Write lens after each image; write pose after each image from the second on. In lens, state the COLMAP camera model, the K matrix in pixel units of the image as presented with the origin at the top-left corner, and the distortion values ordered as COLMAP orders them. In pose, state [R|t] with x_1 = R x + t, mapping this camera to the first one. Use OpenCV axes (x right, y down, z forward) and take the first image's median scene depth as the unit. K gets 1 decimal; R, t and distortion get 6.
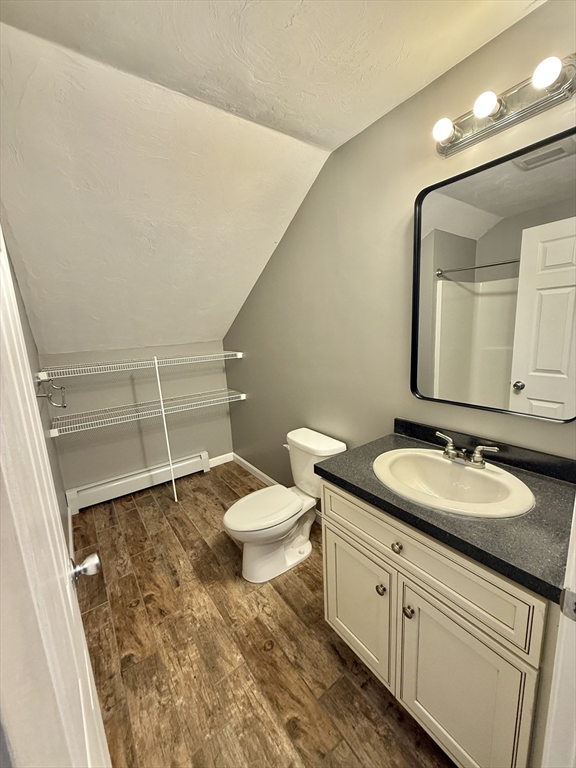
lens RADIAL K [[305.6, 0, 288.8], [0, 305.6, 383.1], [0, 0, 1]] dist [-0.003156, 0.001004]
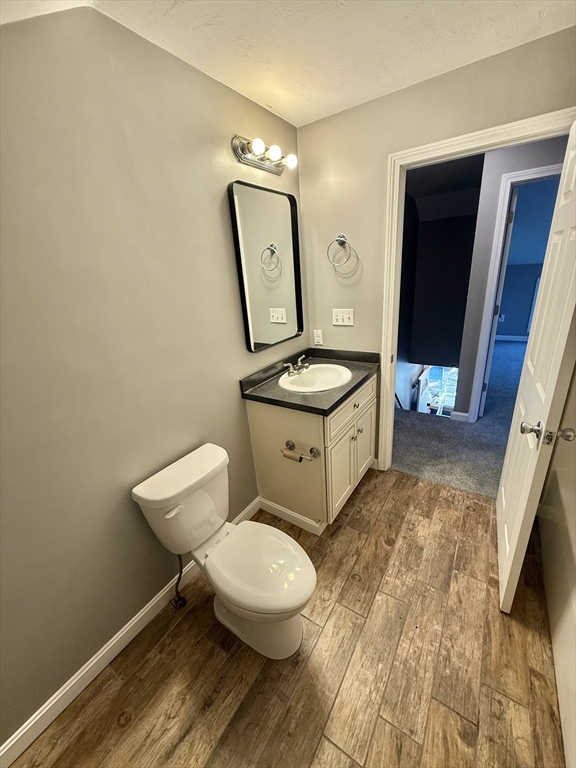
lens RADIAL K [[305.6, 0, 290.1], [0, 305.6, 379.2], [0, 0, 1]] dist [-0.003156, 0.001004]
pose [[-0.345153, -0.252408, 0.903969, -0.893639], [0.260200, 0.899670, 0.350557, -0.287997], [-0.901757, 0.356208, -0.244847, 1.349470]]
